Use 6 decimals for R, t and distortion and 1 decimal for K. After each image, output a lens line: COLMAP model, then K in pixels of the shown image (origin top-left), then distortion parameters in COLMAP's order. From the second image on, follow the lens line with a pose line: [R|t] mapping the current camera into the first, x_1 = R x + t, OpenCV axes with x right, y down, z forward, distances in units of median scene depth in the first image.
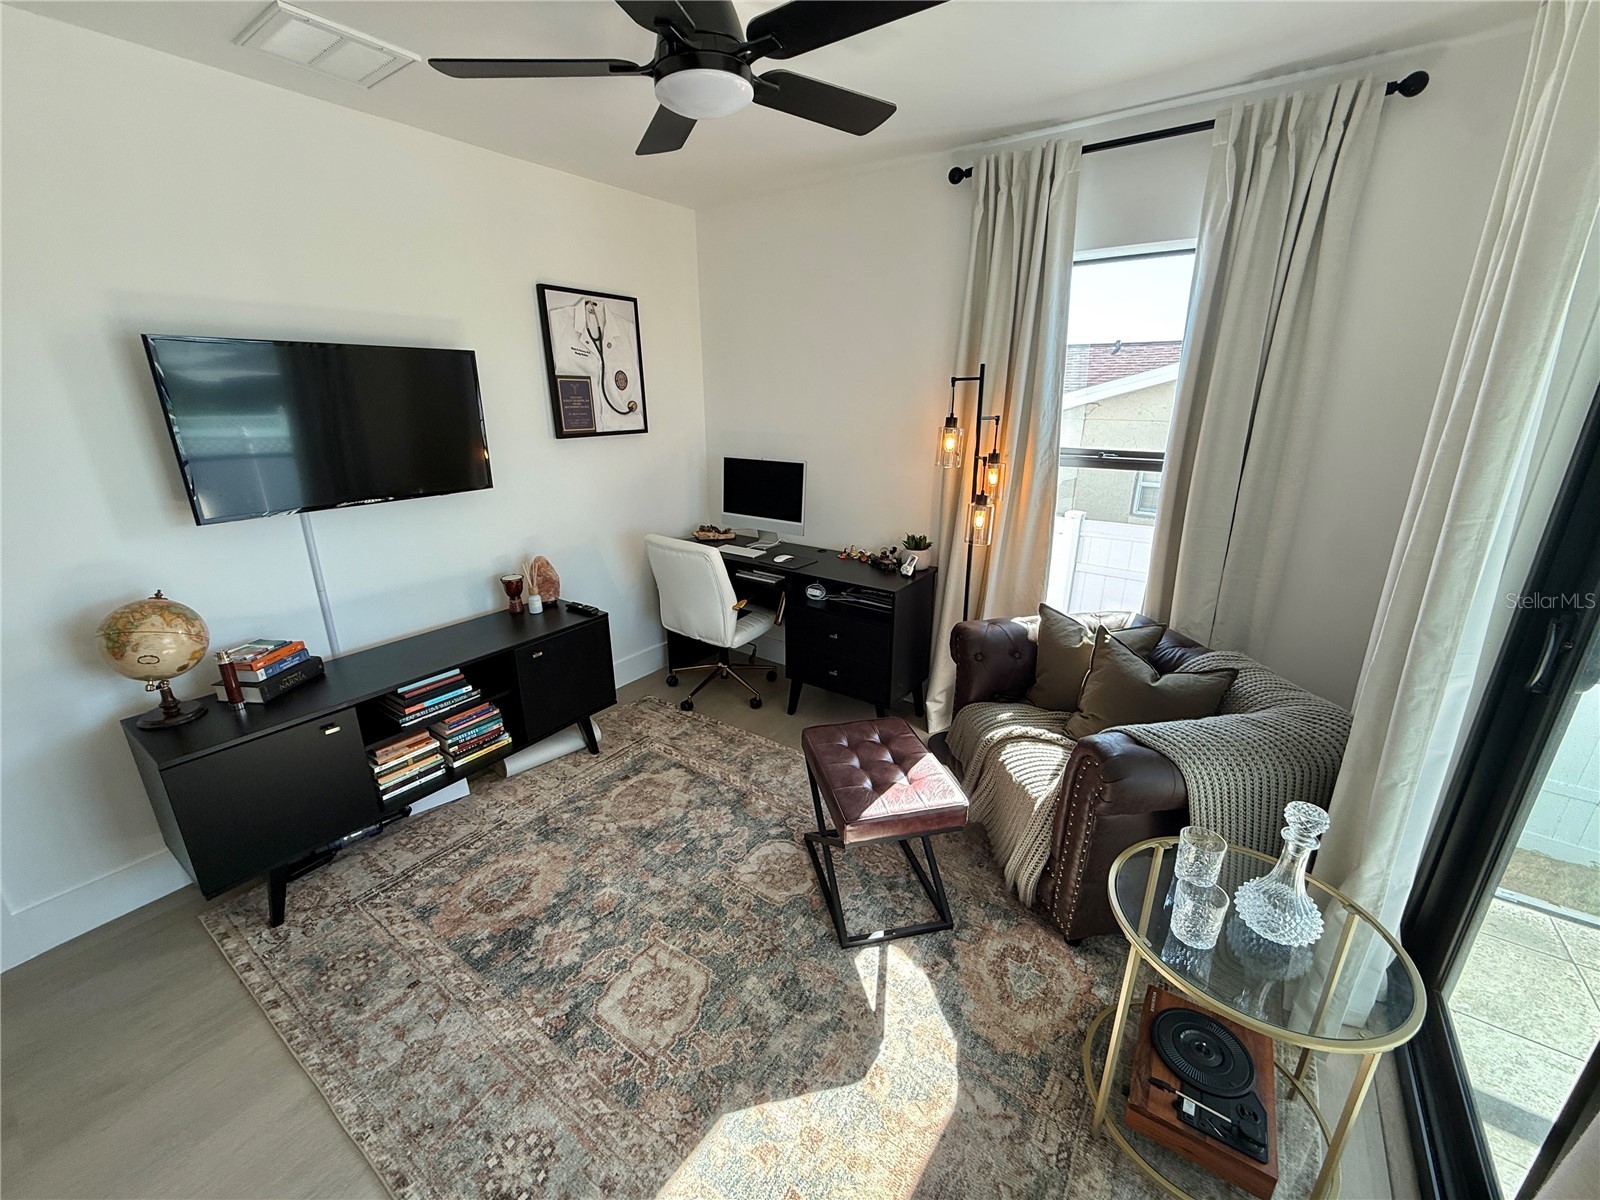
lens RADIAL K [[635.7, 0, 794.6], [0, 635.7, 599.8], [0, 0, 1]] dist [-0.002433, 0.000271]
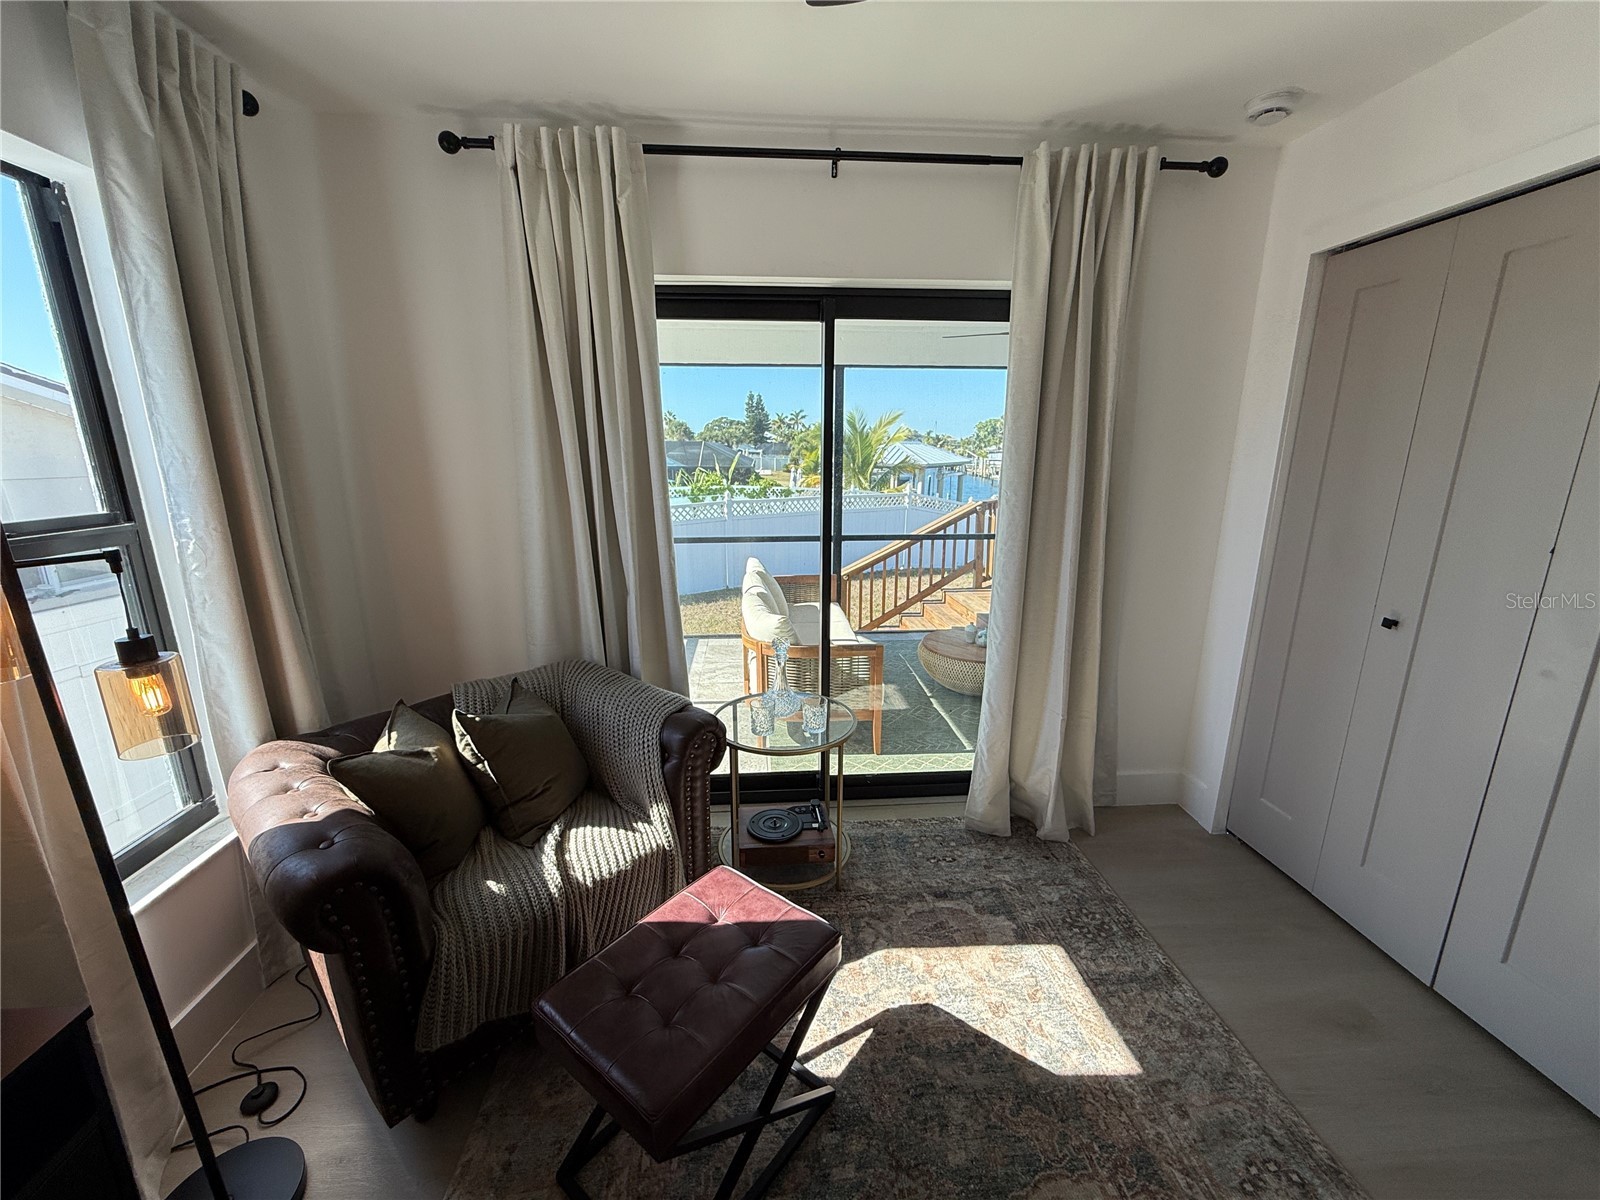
lens RADIAL K [[635.7, 0, 794.7], [0, 635.7, 600.4], [0, 0, 1]] dist [-0.002433, 0.000271]
pose [[-0.634298, -0.176678, 0.752629, -0.406994], [0.245248, 0.877265, 0.412625, -0.357750], [-0.733157, 0.446308, -0.513118, 1.251724]]
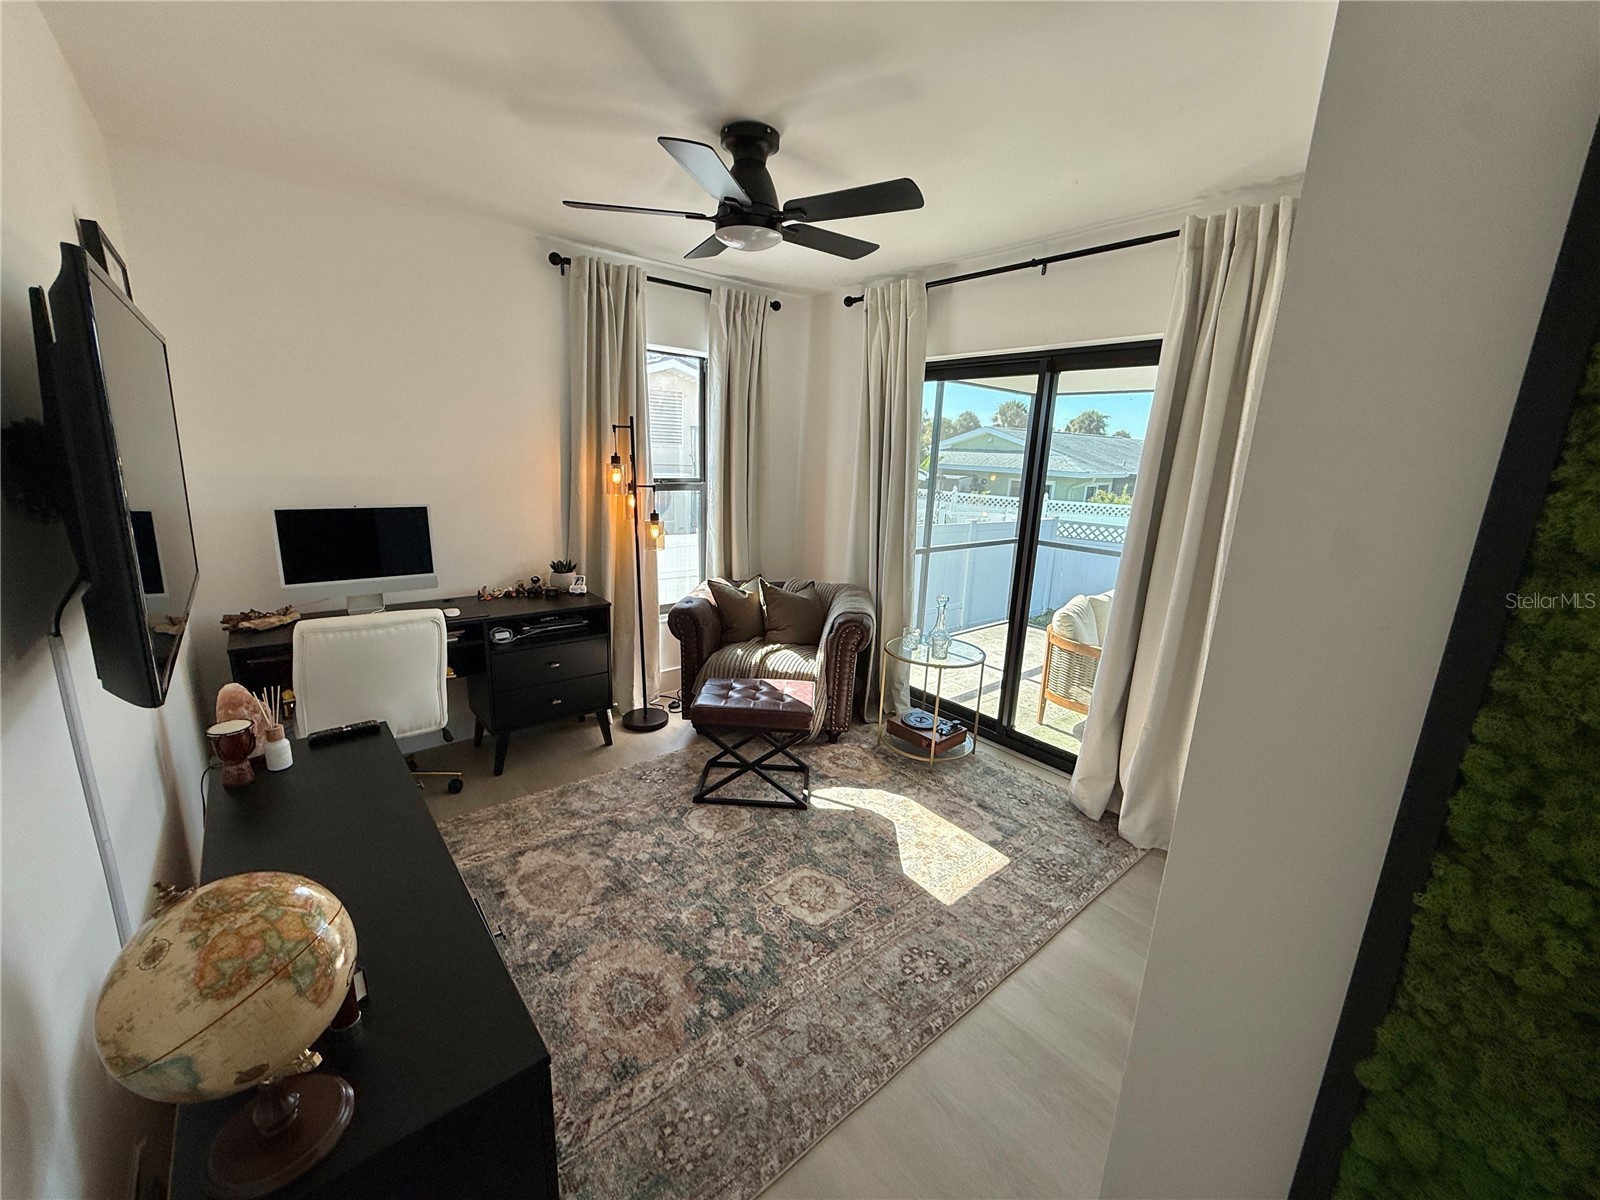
lens RADIAL K [[635.7, 0, 795.5], [0, 635.7, 600.3], [0, 0, 1]] dist [-0.002433, 0.000271]
pose [[0.260033, -0.211810, 0.942082, -1.313193], [0.265122, 0.953810, 0.141268, -0.142220], [-0.928490, 0.213032, 0.304178, 0.503424]]
